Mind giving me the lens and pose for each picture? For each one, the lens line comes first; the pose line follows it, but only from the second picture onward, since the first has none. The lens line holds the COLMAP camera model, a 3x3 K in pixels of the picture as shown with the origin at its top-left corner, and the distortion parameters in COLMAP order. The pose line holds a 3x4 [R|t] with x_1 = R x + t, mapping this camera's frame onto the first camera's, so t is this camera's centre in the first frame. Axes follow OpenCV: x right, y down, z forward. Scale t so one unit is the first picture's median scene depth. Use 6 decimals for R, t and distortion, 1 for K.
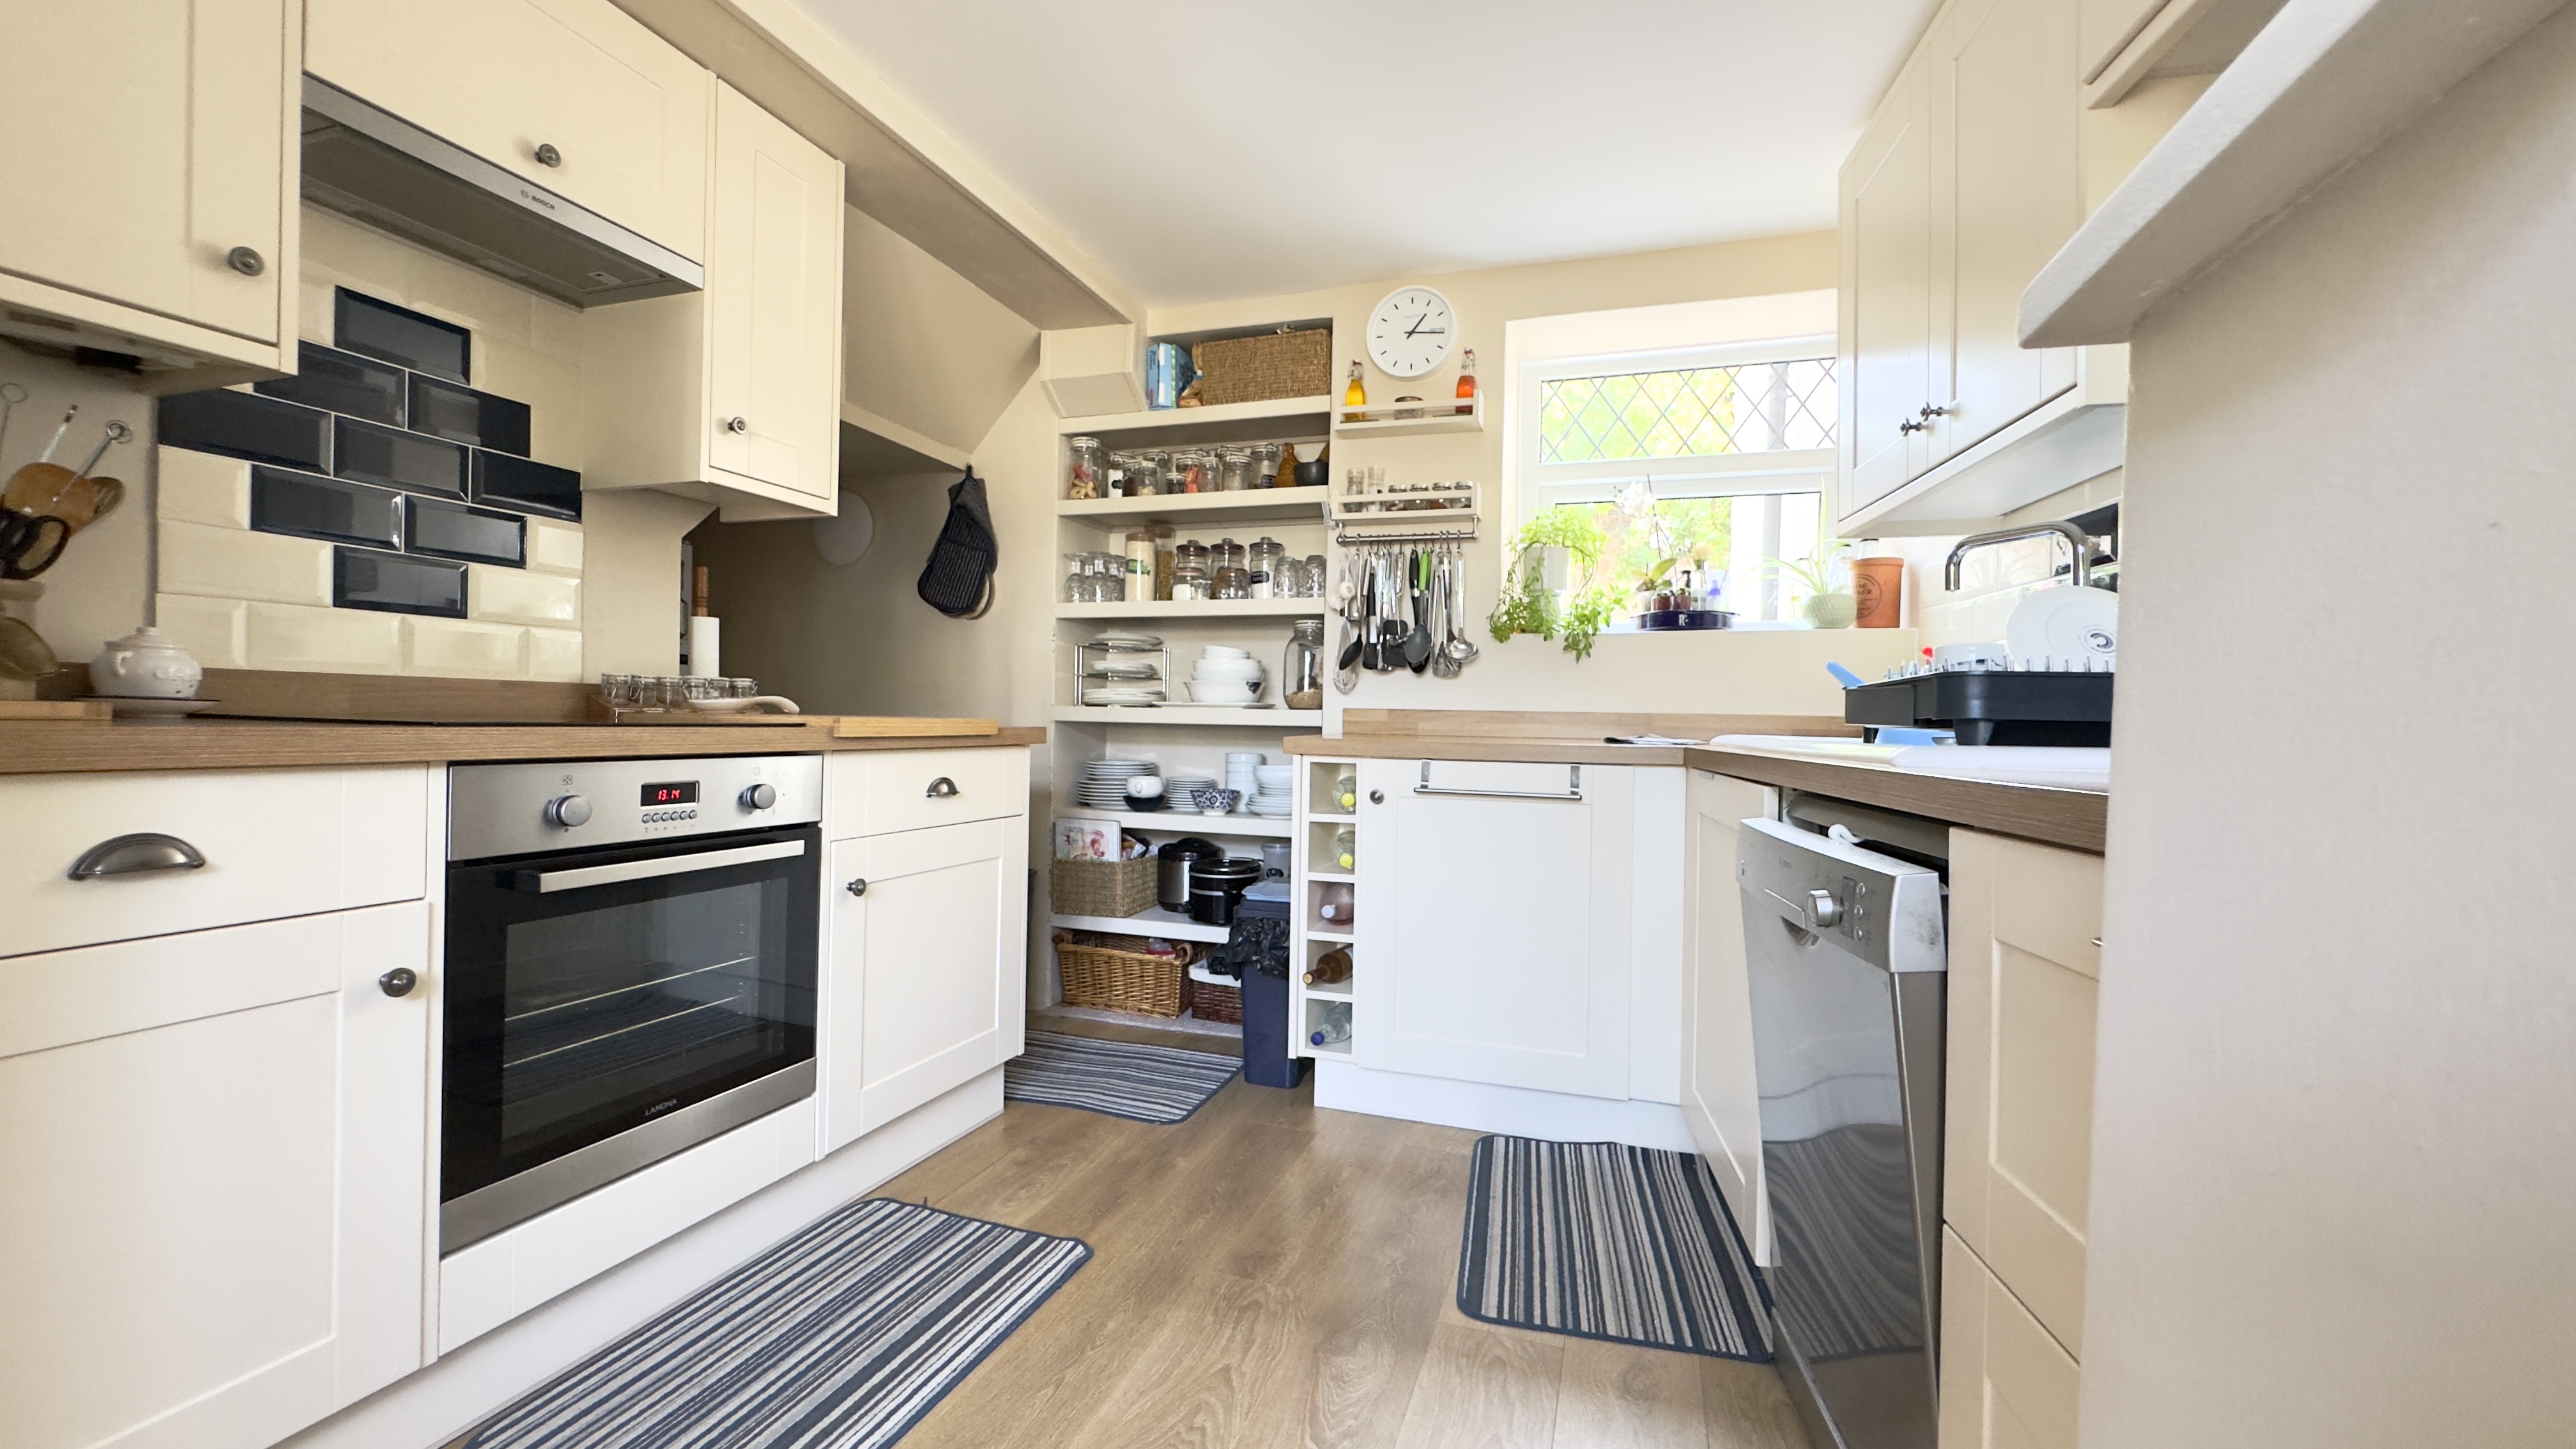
lens RADIAL K [[1030.7, 0, 1286.9], [0, 1030.7, 719.9], [0, 0, 1]] dist [-0.001713, -0.000259]
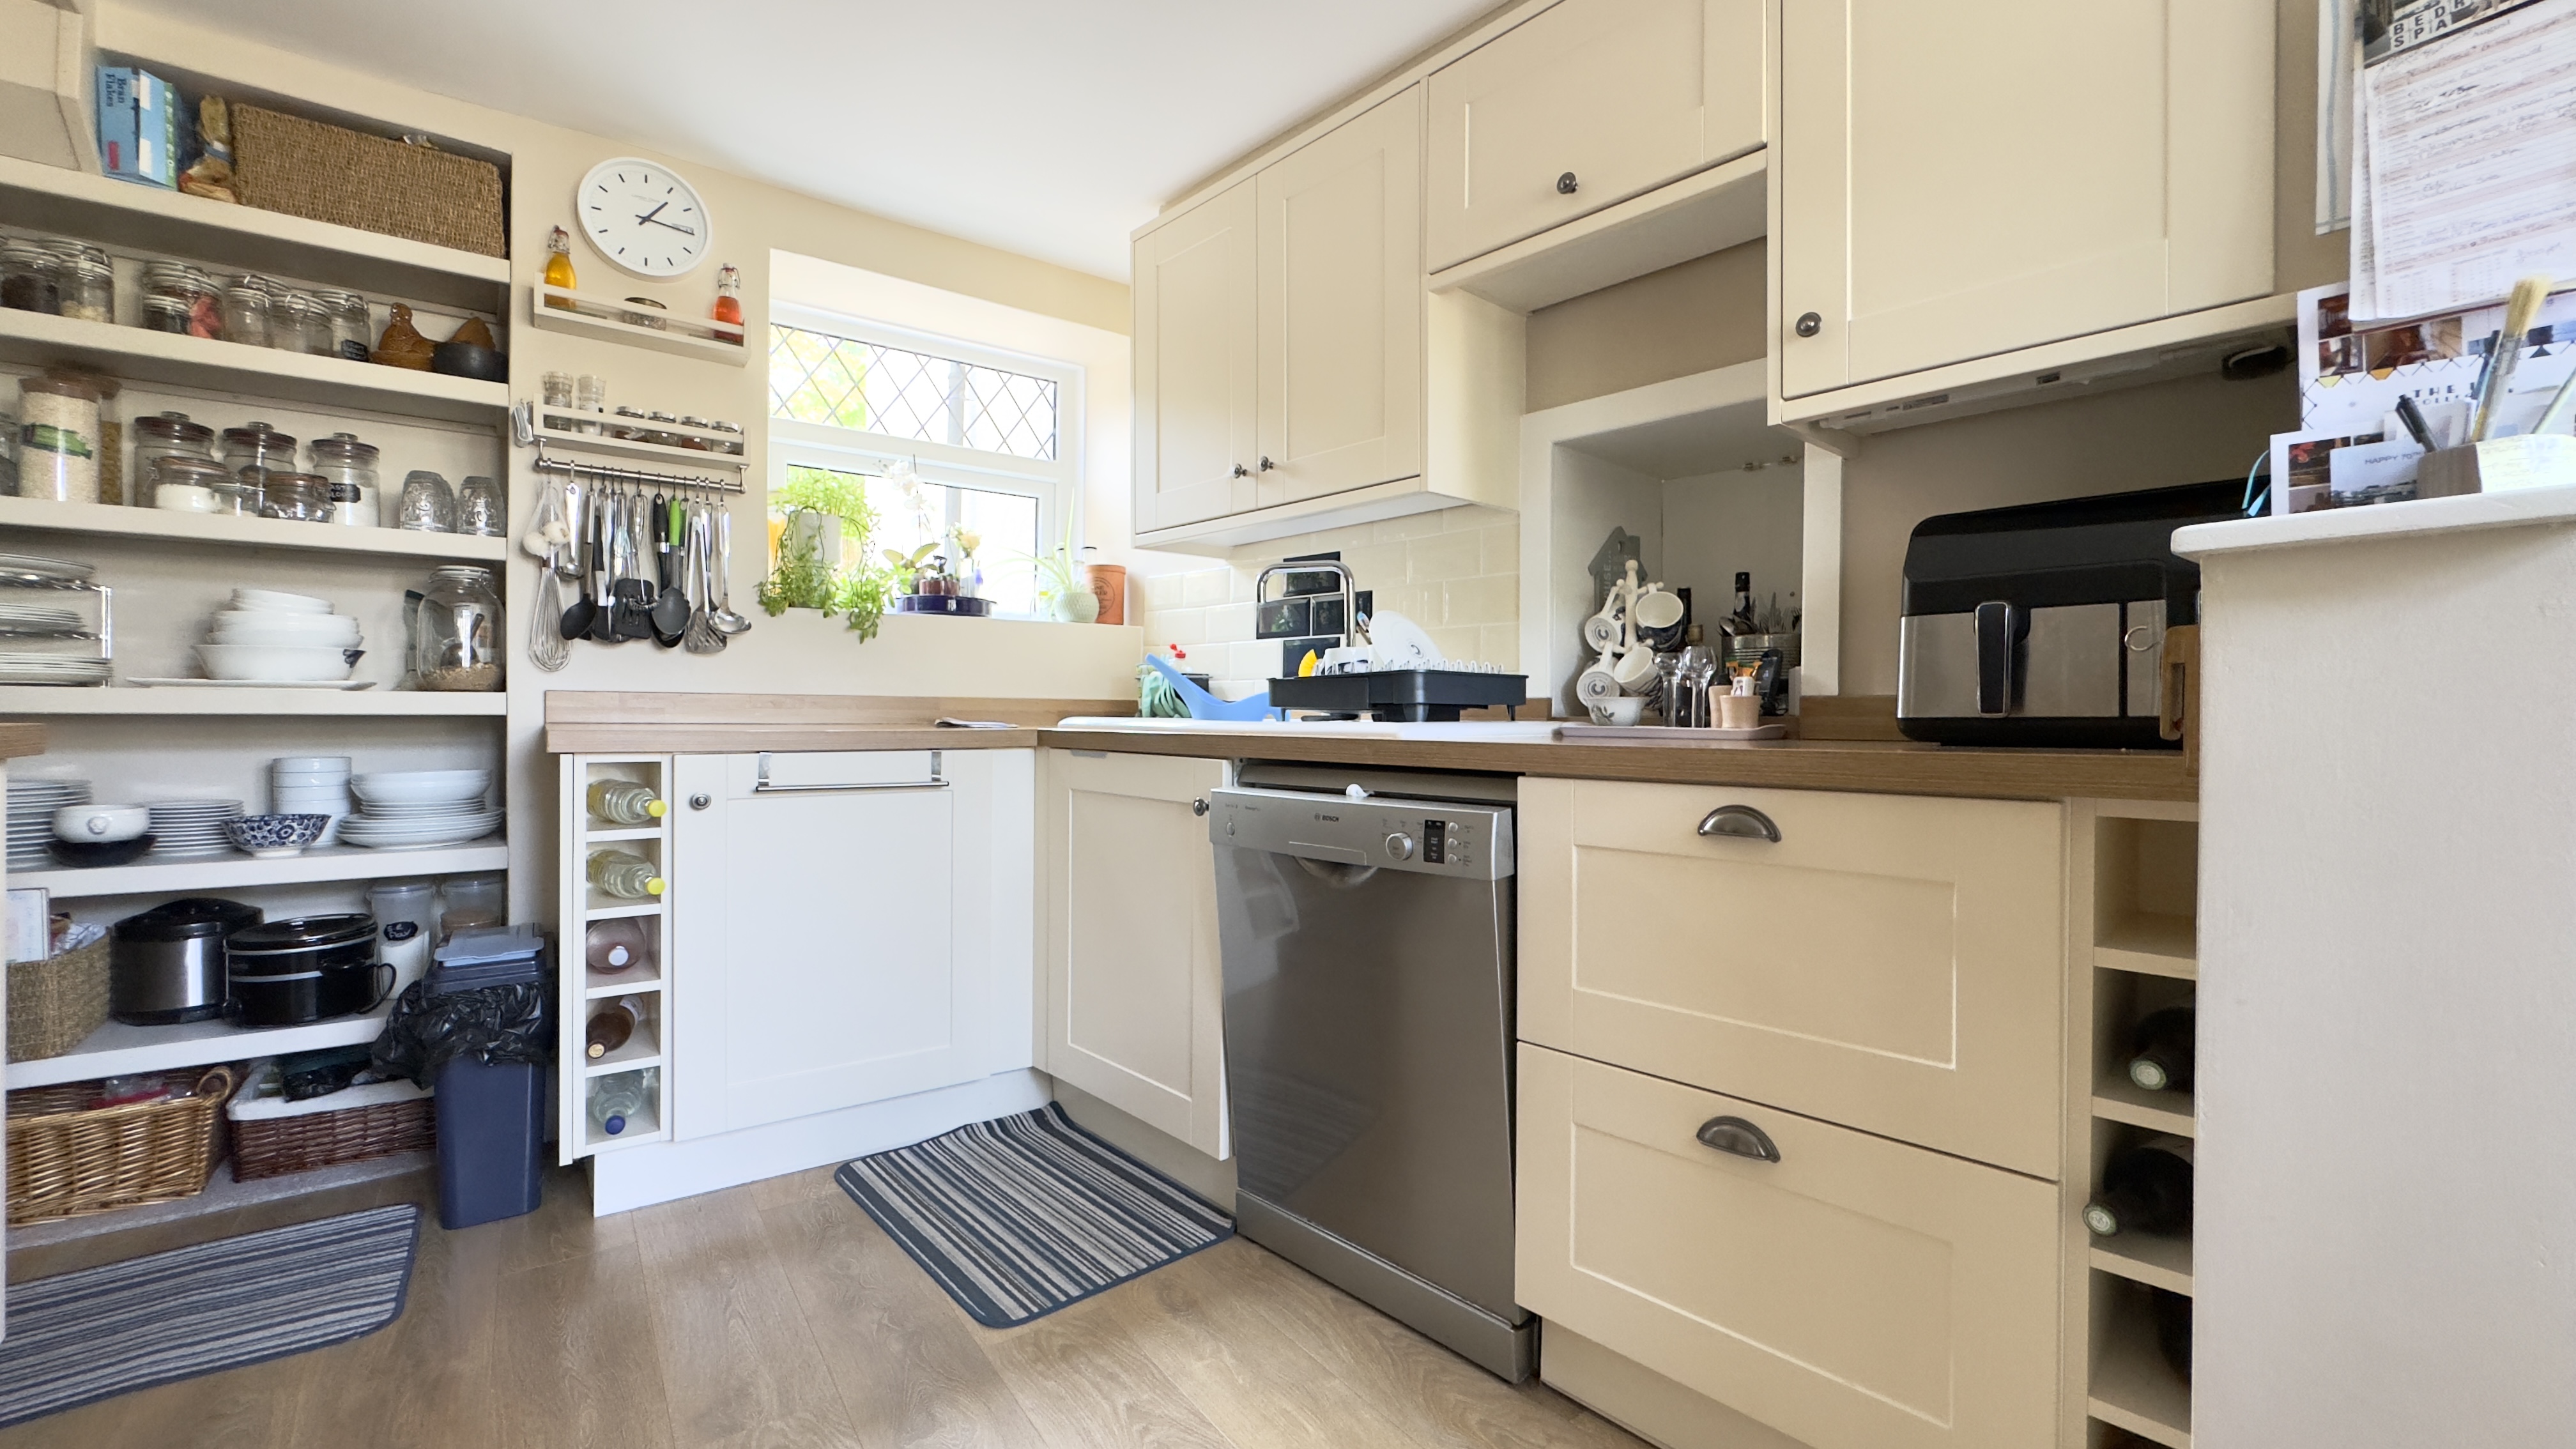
lens RADIAL K [[1030.7, 0, 1286.9], [0, 1030.7, 719.9], [0, 0, 1]] dist [-0.001713, -0.000259]
pose [[0.583590, -0.019800, 0.811807, -0.246686], [0.004055, 0.999761, 0.021469, -0.003751], [-0.812039, -0.009238, 0.583531, 0.131046]]
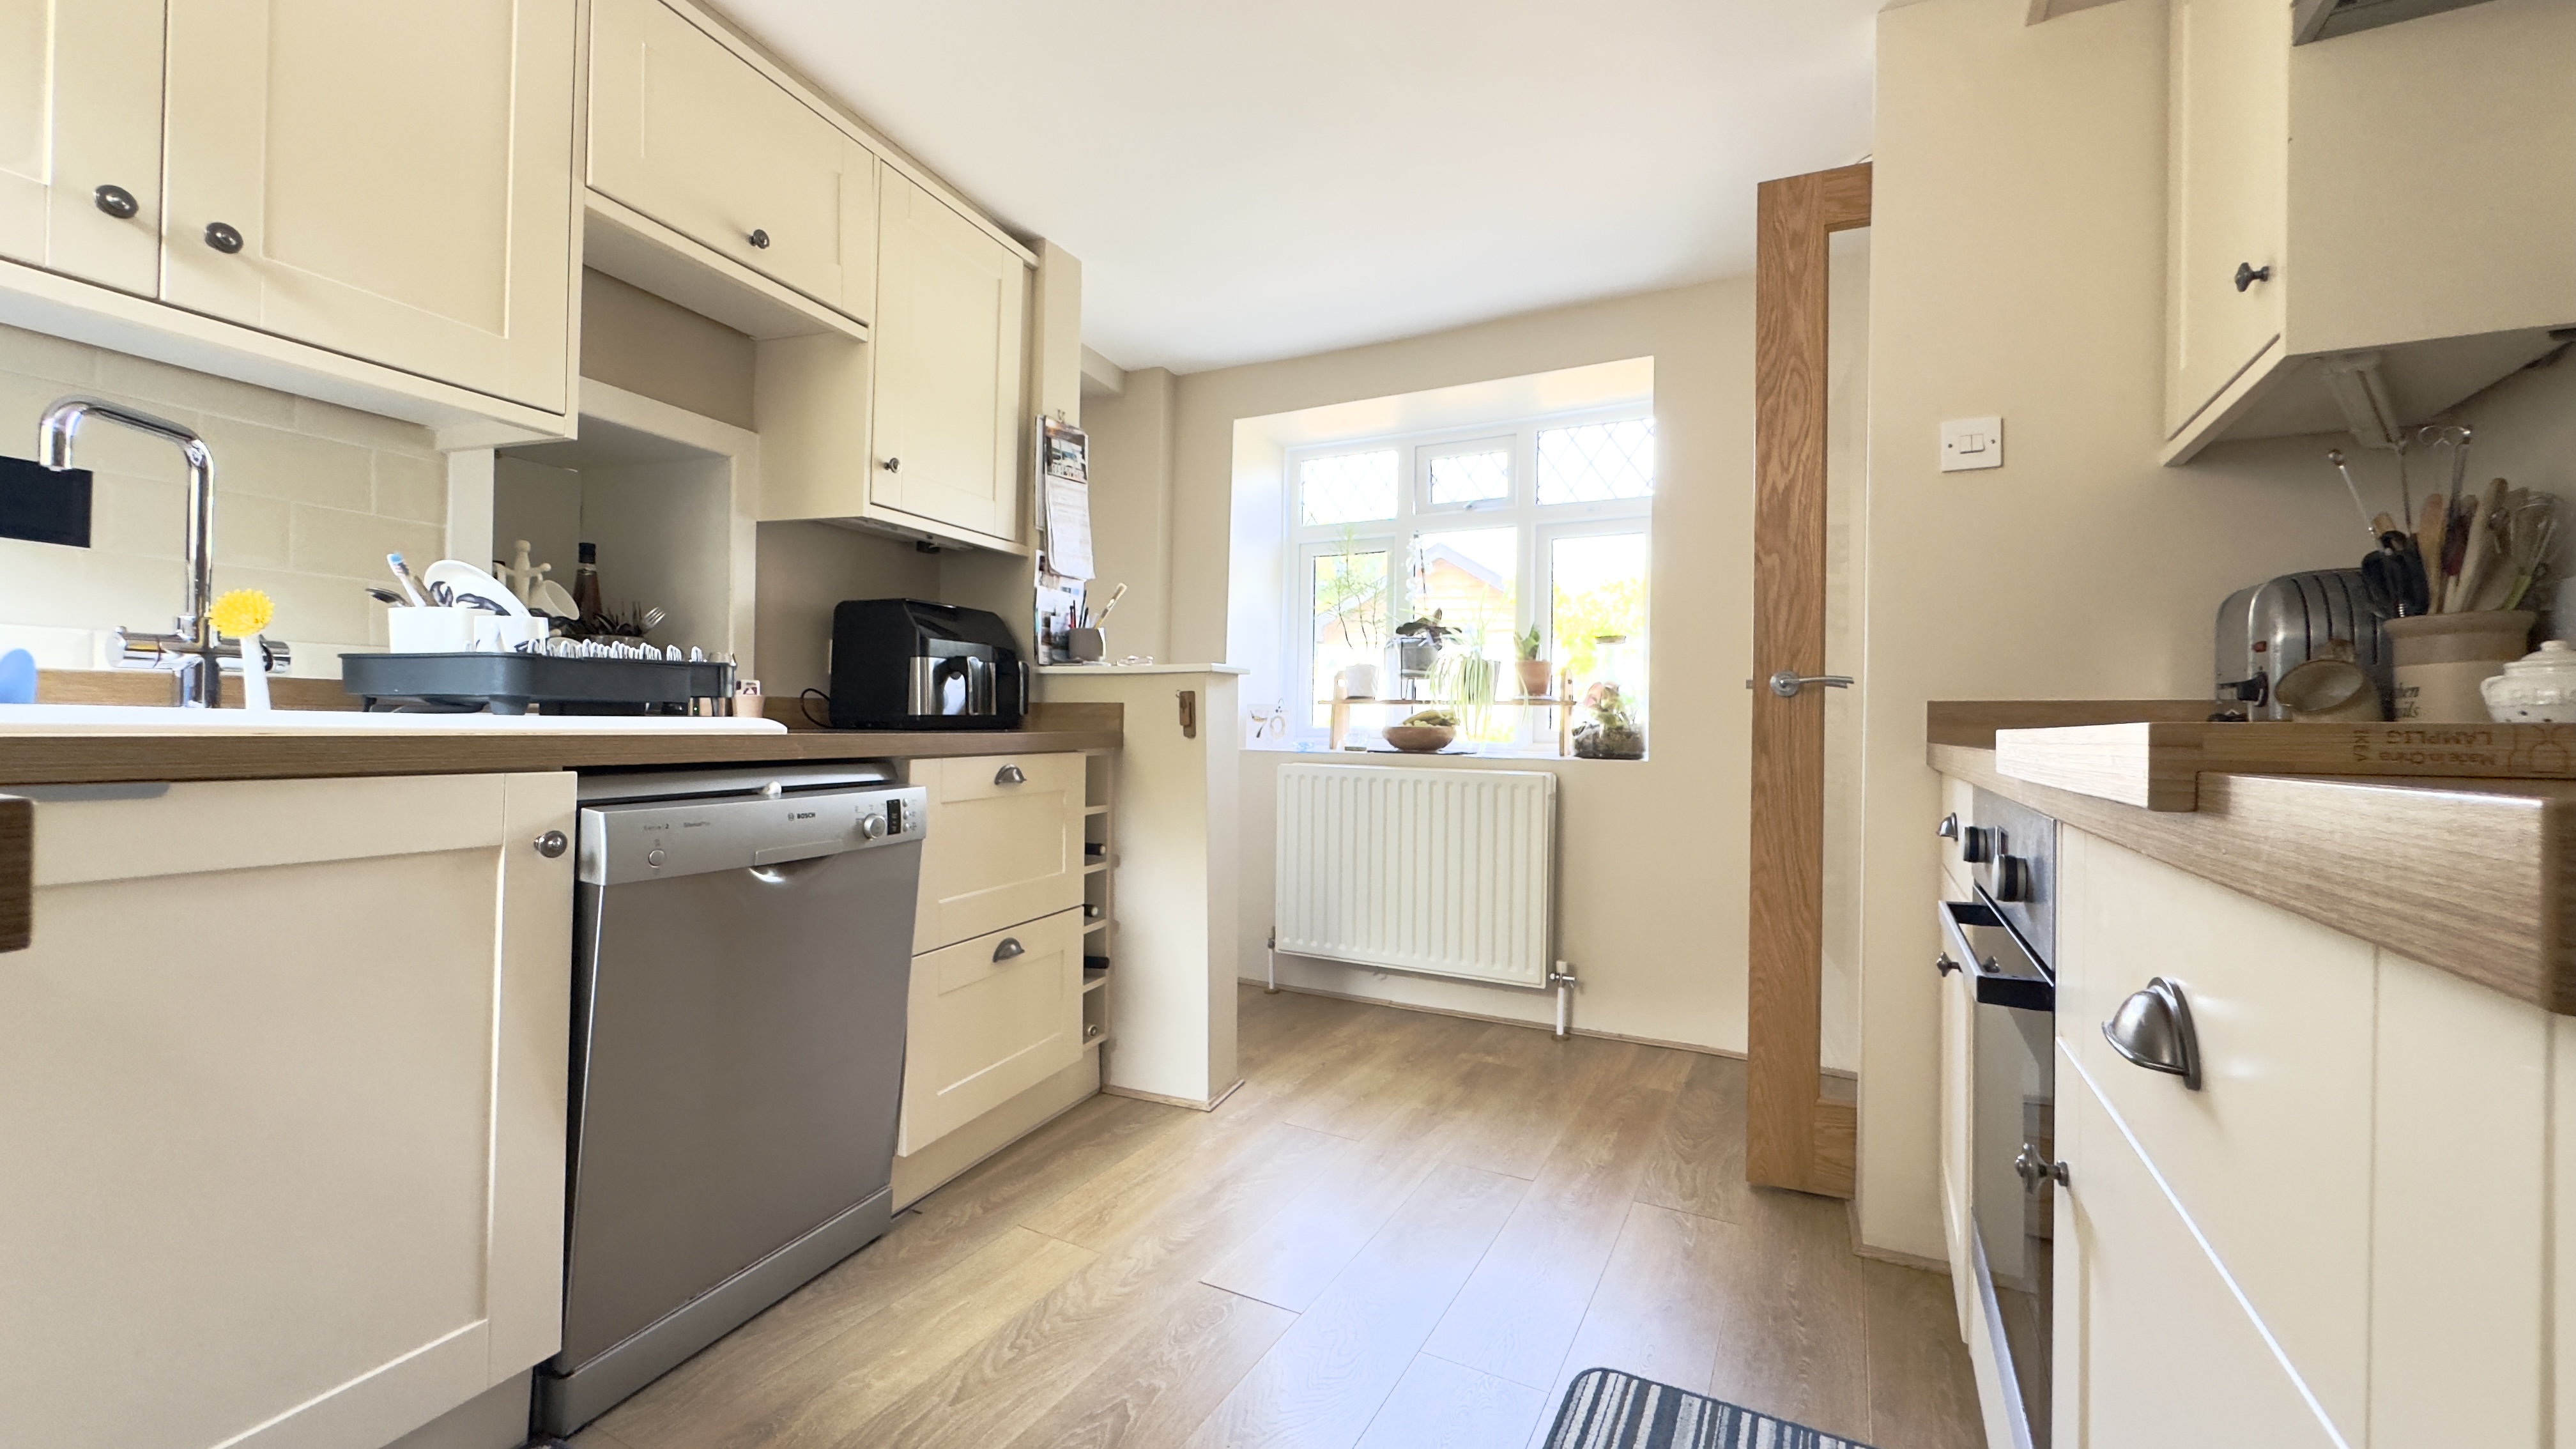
lens RADIAL K [[1030.7, 0, 1286.9], [0, 1030.7, 719.9], [0, 0, 1]] dist [-0.001713, -0.000259]
pose [[-0.984257, -0.032369, 0.173755, -0.131471], [-0.033721, 0.999420, -0.004834, 0.004493], [-0.173498, -0.010617, -0.984777, 0.922013]]
